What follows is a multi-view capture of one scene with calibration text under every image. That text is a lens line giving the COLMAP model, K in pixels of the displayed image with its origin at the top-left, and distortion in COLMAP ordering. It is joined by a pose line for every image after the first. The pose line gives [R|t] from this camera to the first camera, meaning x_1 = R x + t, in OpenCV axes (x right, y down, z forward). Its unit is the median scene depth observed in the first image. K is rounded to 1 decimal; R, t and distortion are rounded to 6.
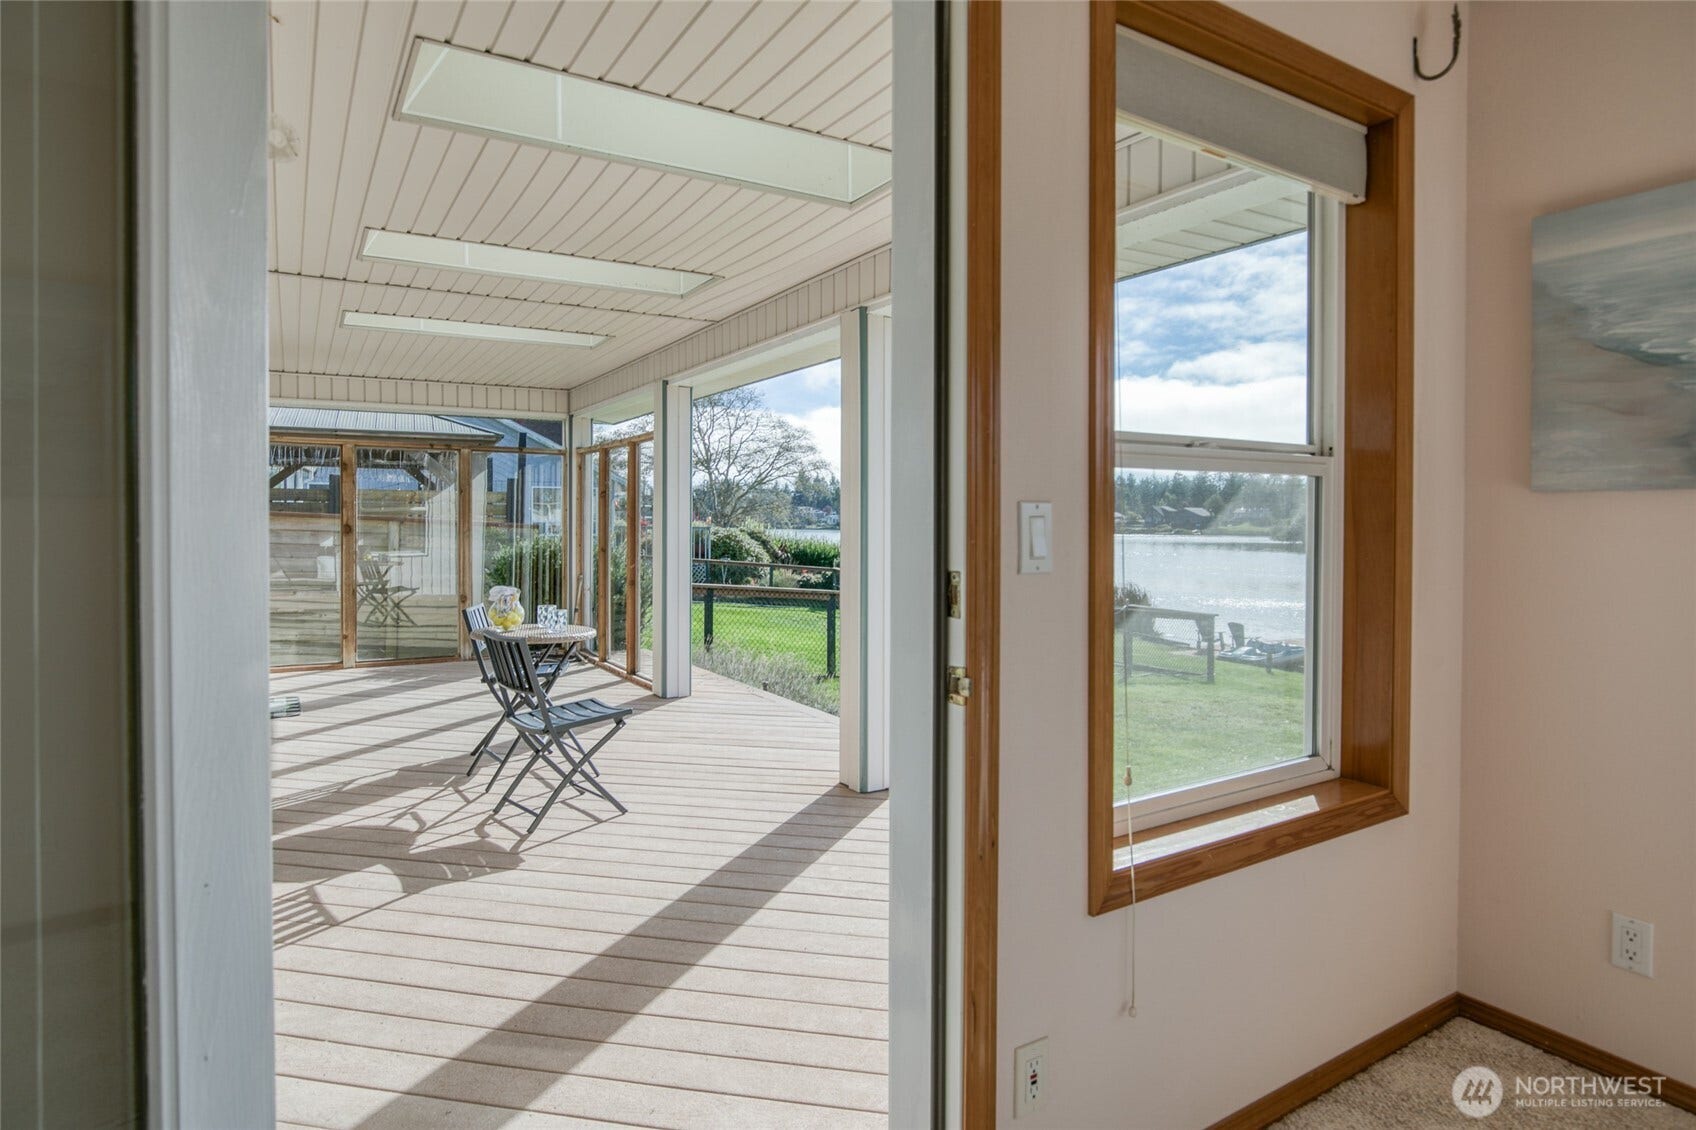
lens RADIAL K [[1005.9, 0, 845.0], [0, 1005.9, 554.9], [0, 0, 1]] dist [-0.013880, 0.001586]
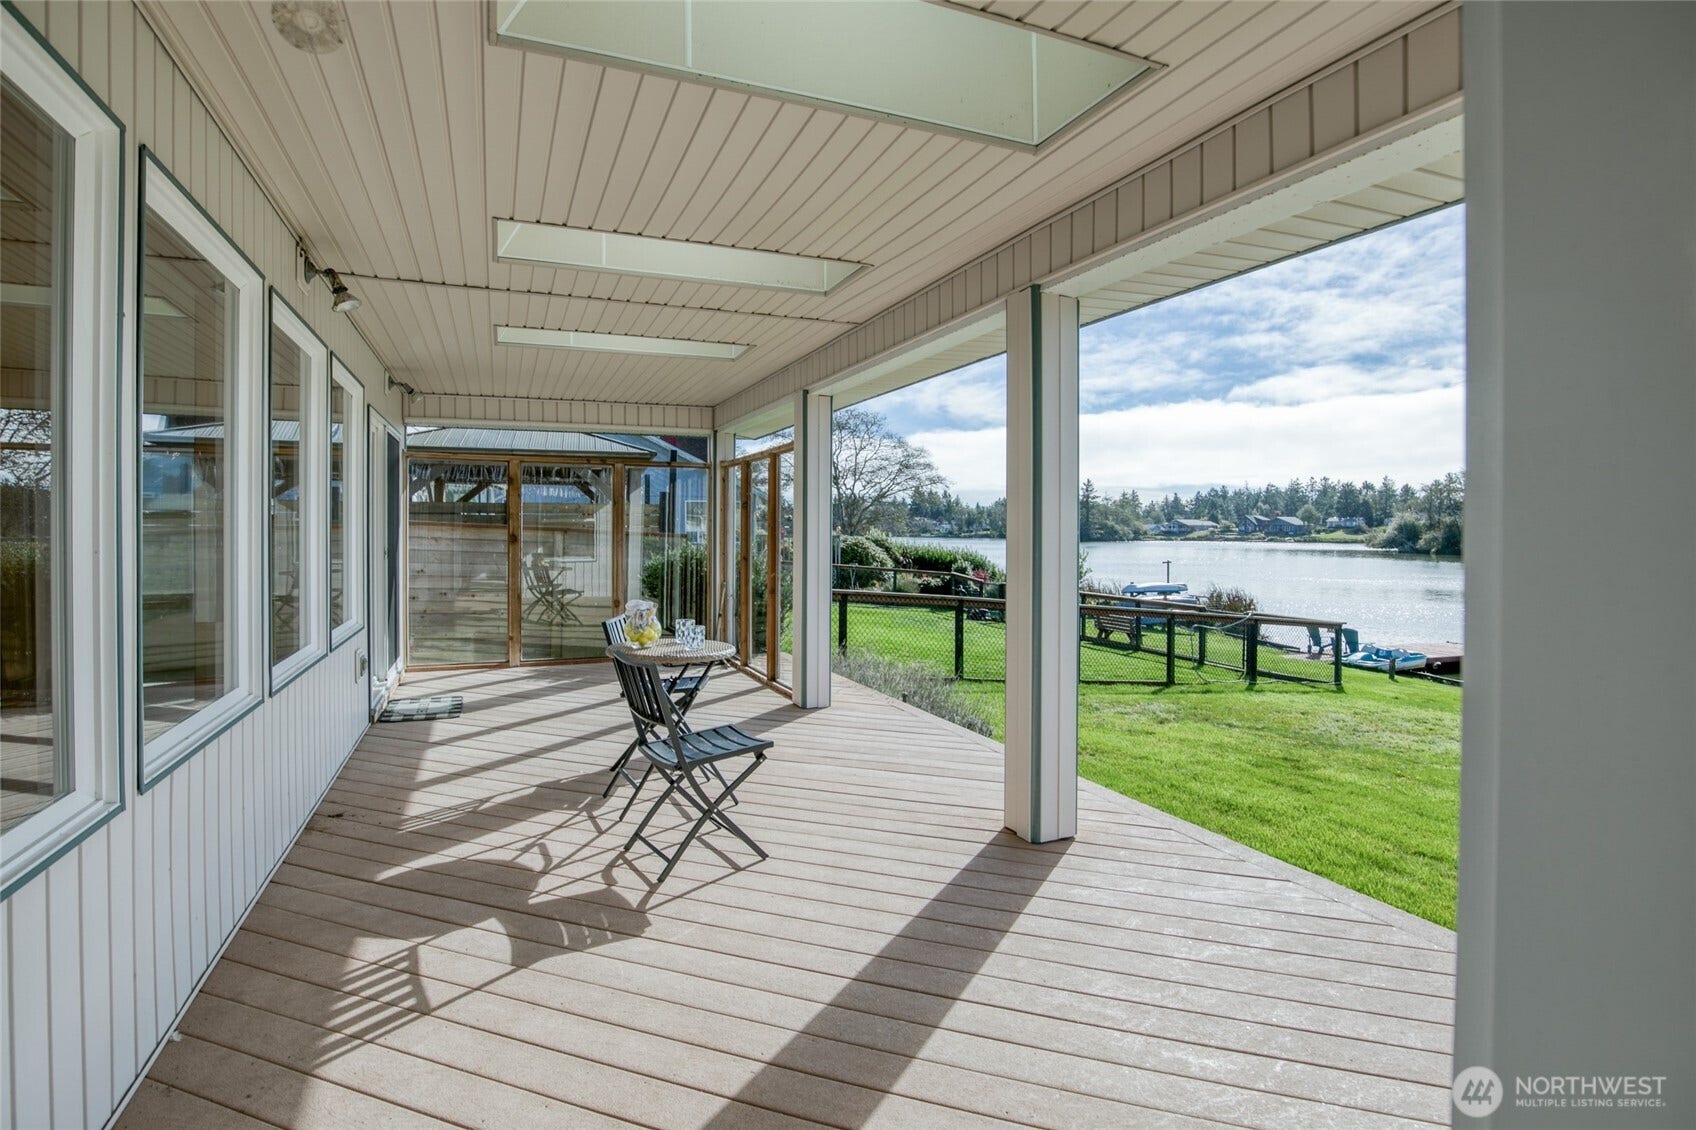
lens RADIAL K [[841.1, 0, 849.6], [0, 841.1, 552.5], [0, 0, 1]] dist [-0.003003, -0.000498]
pose [[0.993438, 0.001360, -0.114363, -0.045126], [-0.002122, 0.999976, -0.006548, -0.007530], [0.114352, 0.006748, 0.993417, 0.199649]]
